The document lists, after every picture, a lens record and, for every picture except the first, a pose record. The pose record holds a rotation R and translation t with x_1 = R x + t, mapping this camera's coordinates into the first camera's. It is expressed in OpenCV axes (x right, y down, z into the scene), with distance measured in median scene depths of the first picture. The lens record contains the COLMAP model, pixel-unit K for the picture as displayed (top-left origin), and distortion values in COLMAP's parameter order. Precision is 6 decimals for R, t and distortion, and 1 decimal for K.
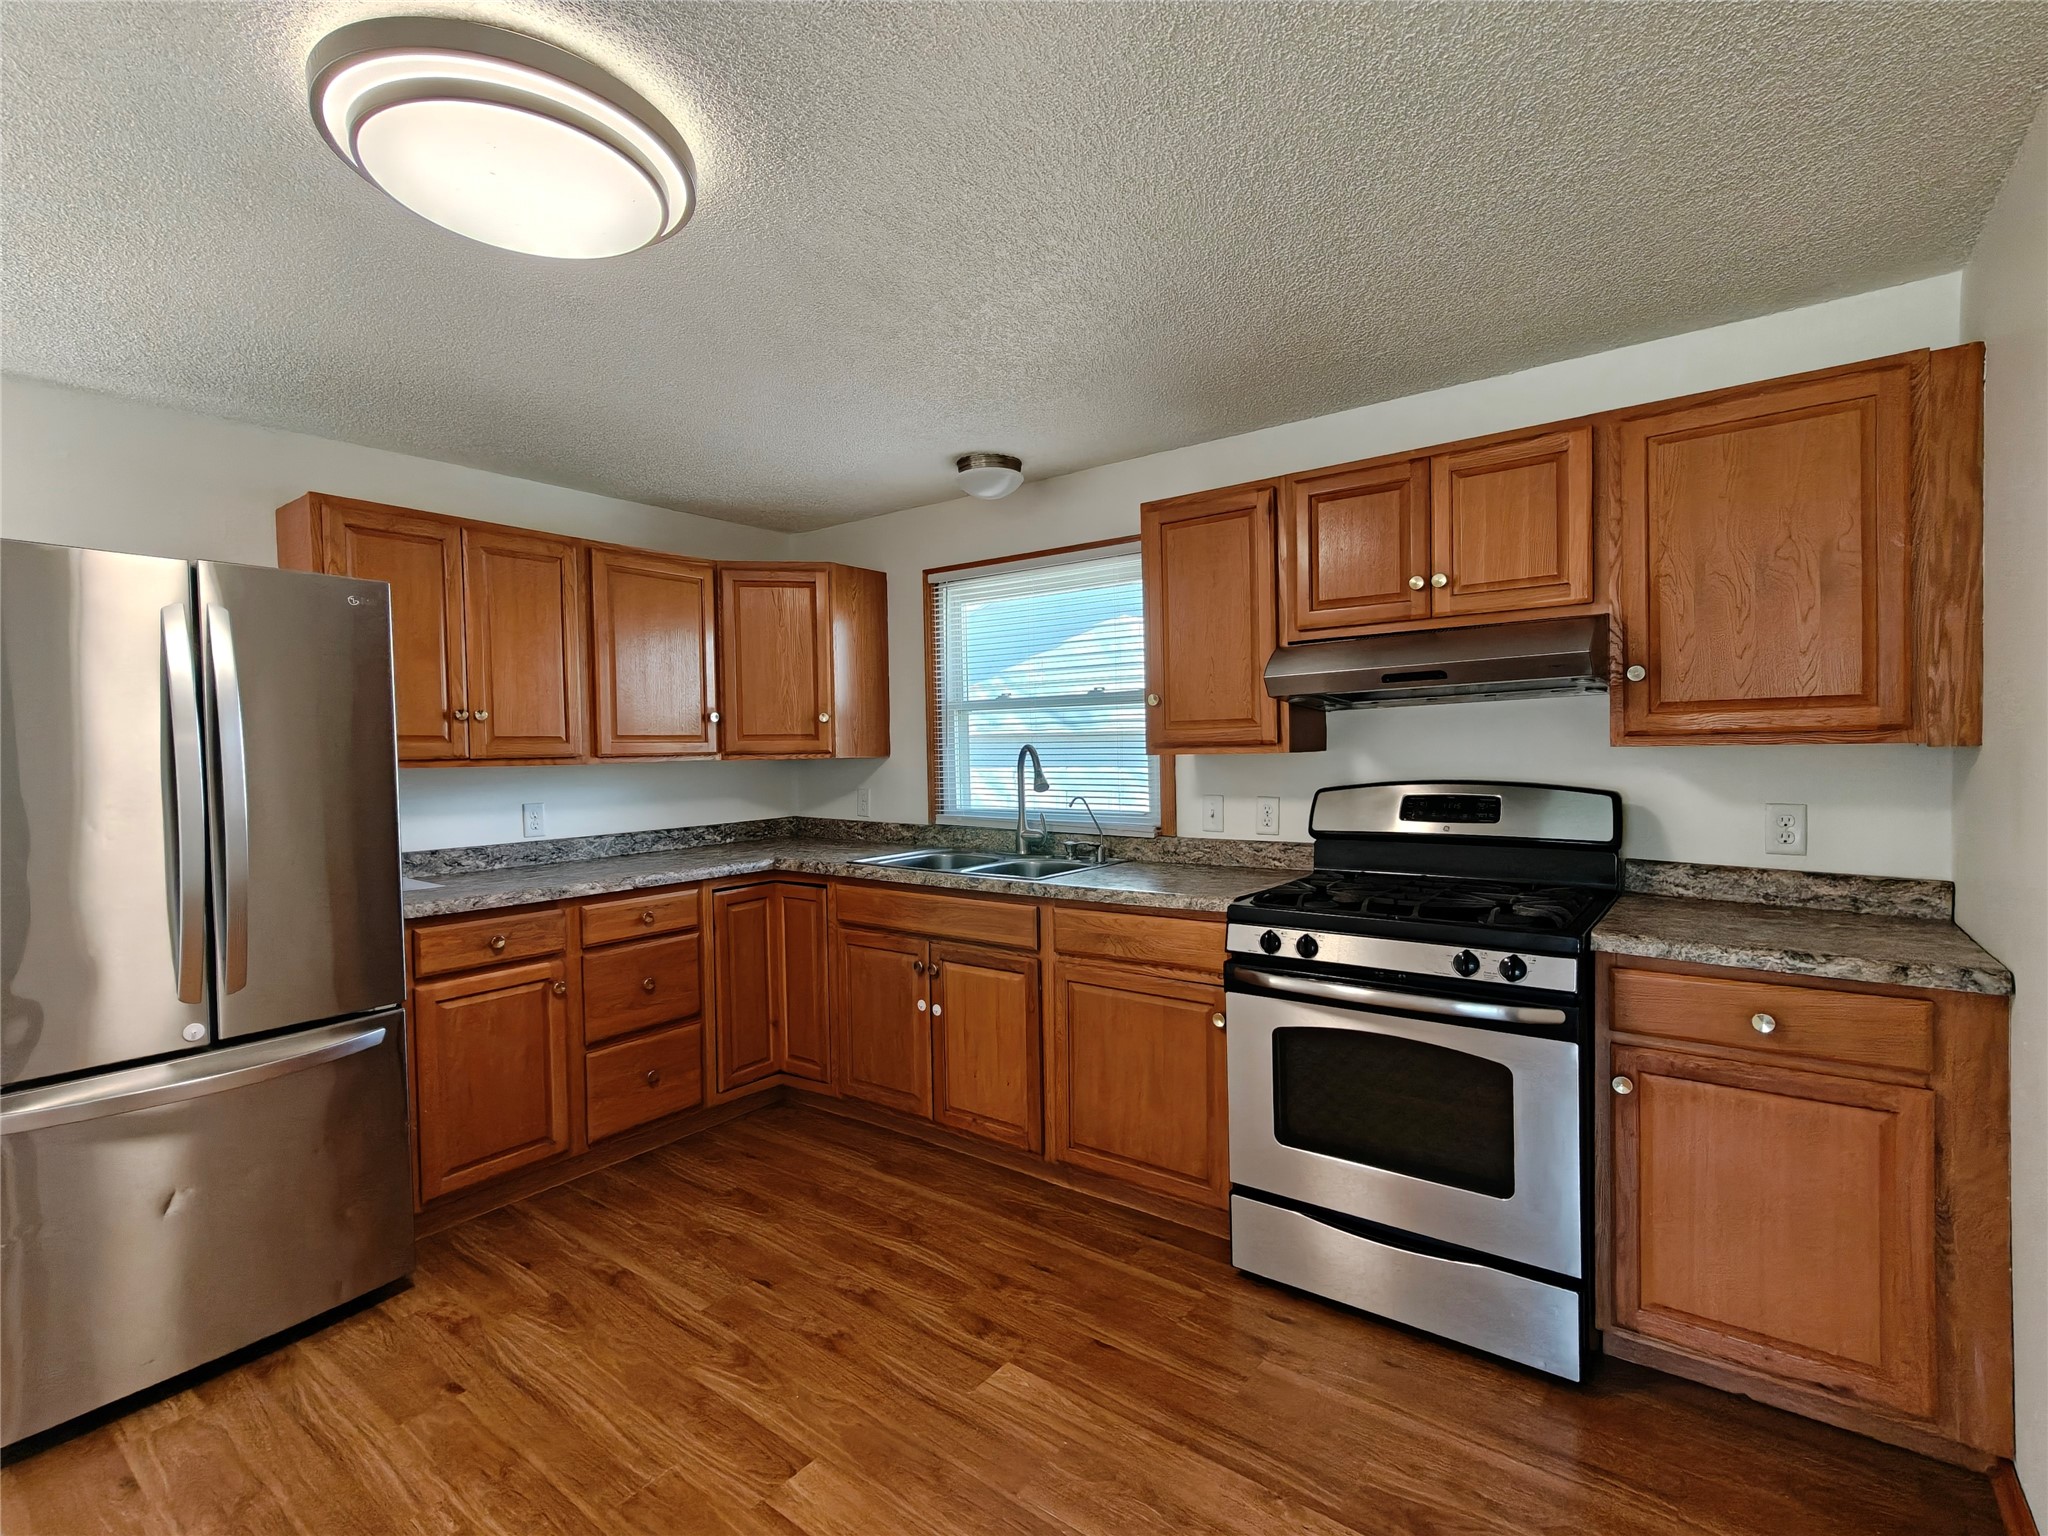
lens RADIAL K [[974.4, 0, 1024.0], [0, 974.4, 768.0], [0, 0, 1]] dist [0.000839, 0.000787]
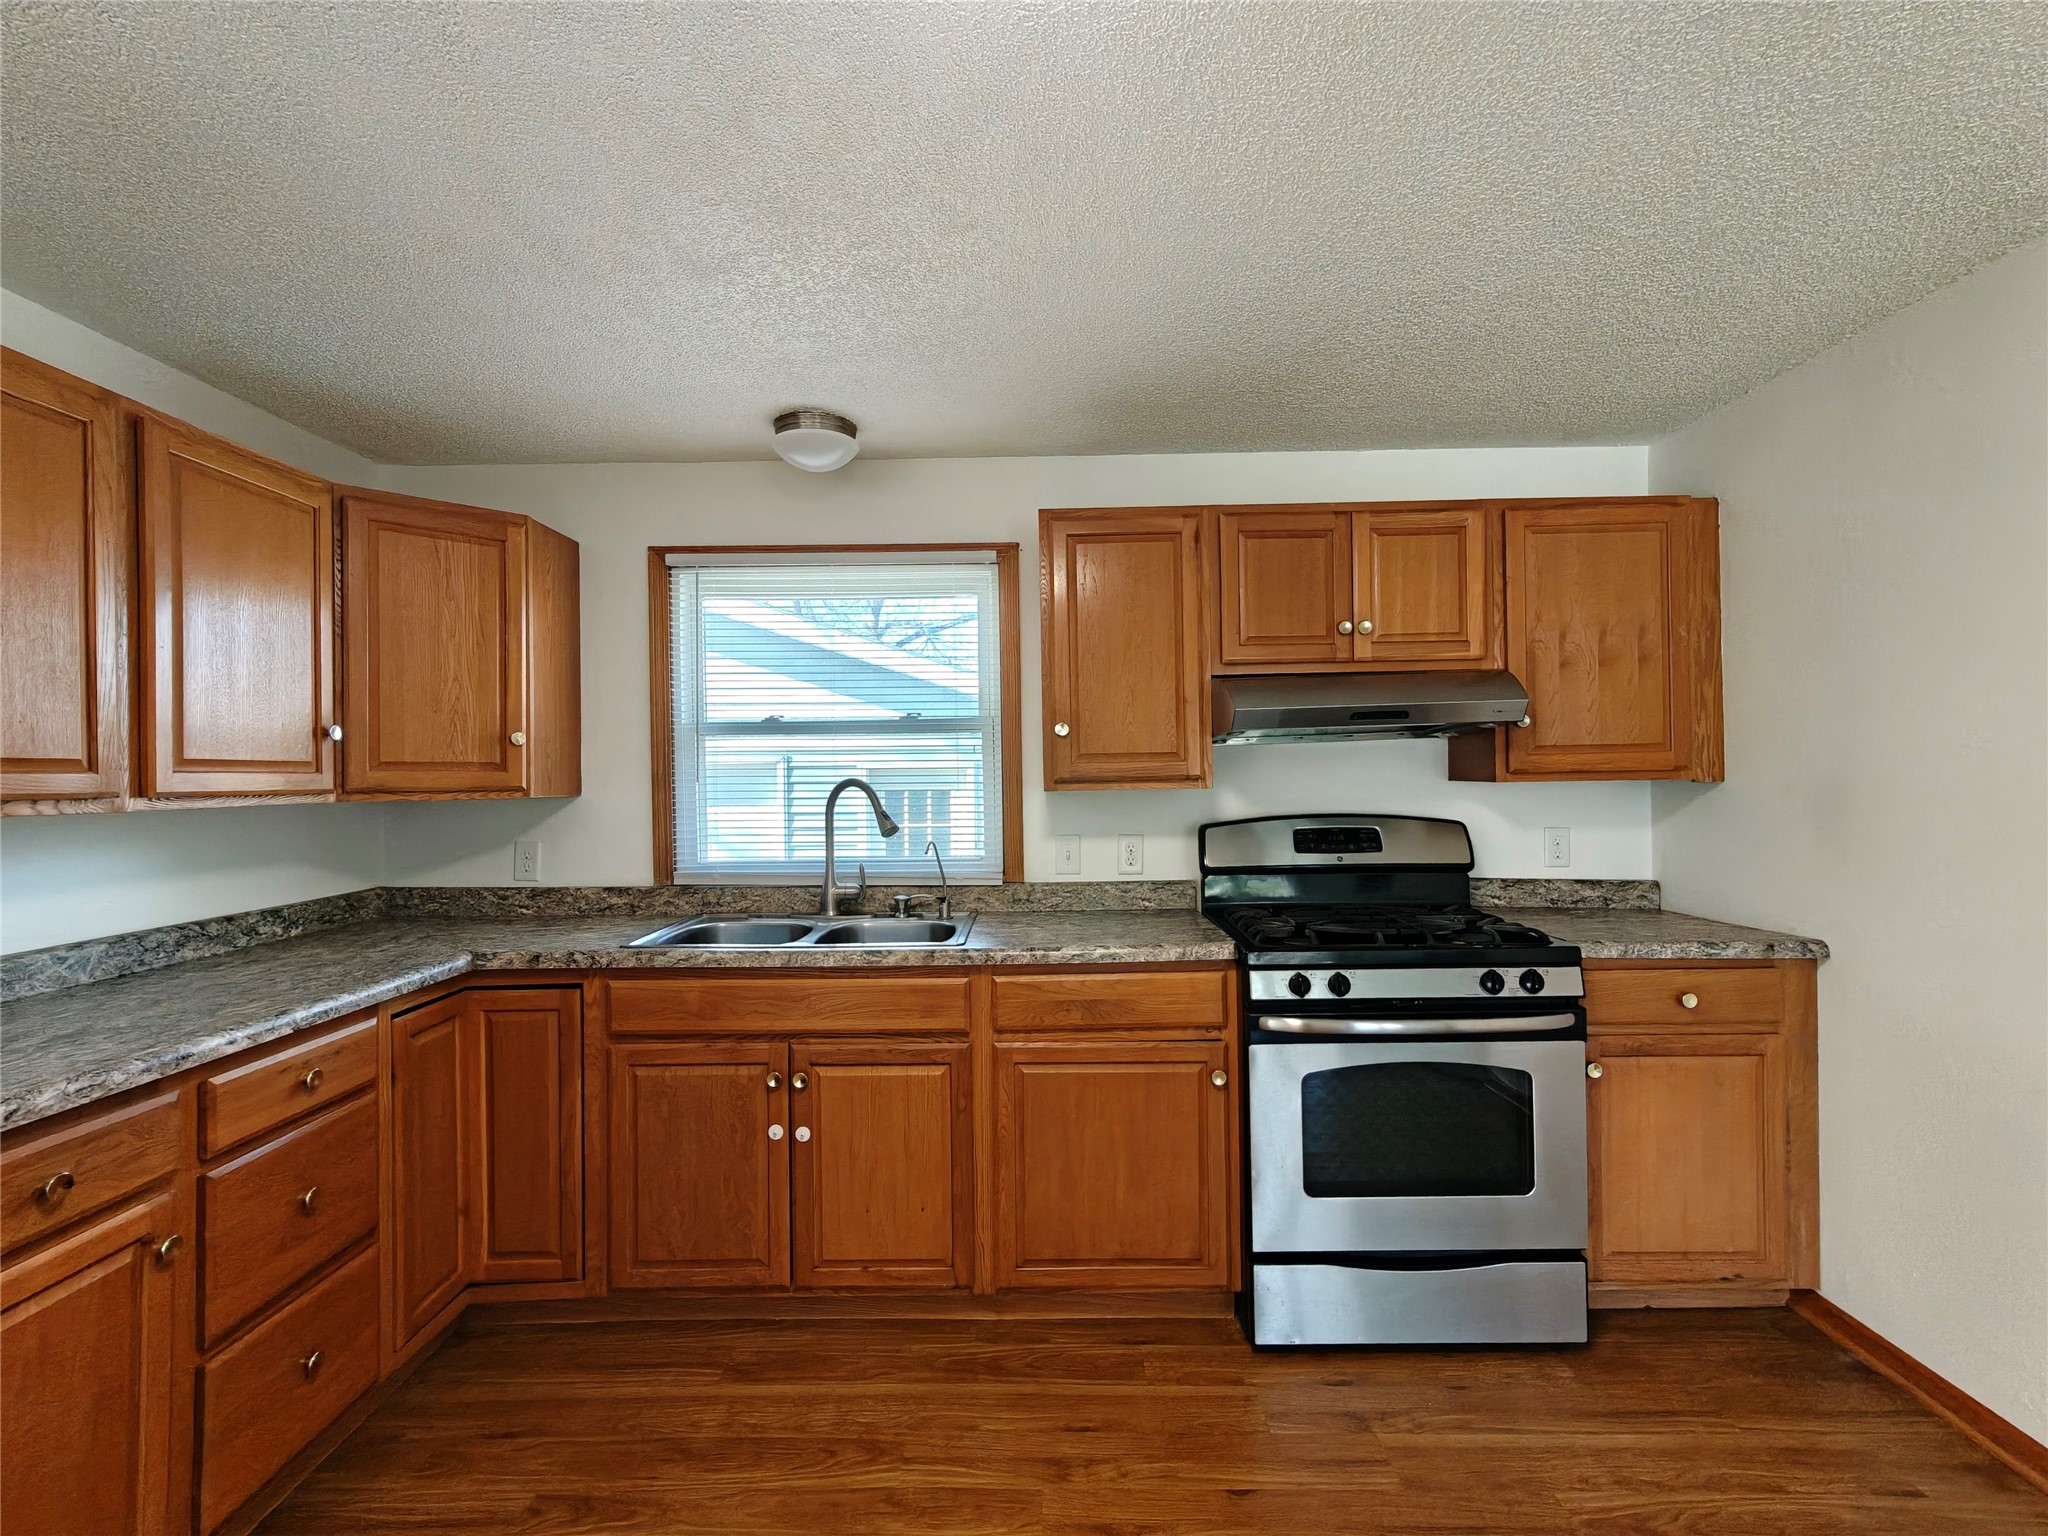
lens RADIAL K [[974.4, 0, 1024.0], [0, 974.4, 768.0], [0, 0, 1]] dist [0.000839, 0.000787]
pose [[0.798858, 0.011417, 0.601411, -0.438822], [0.012216, 0.999306, -0.035197, -0.003616], [-0.601395, 0.035464, 0.798164, 0.316626]]
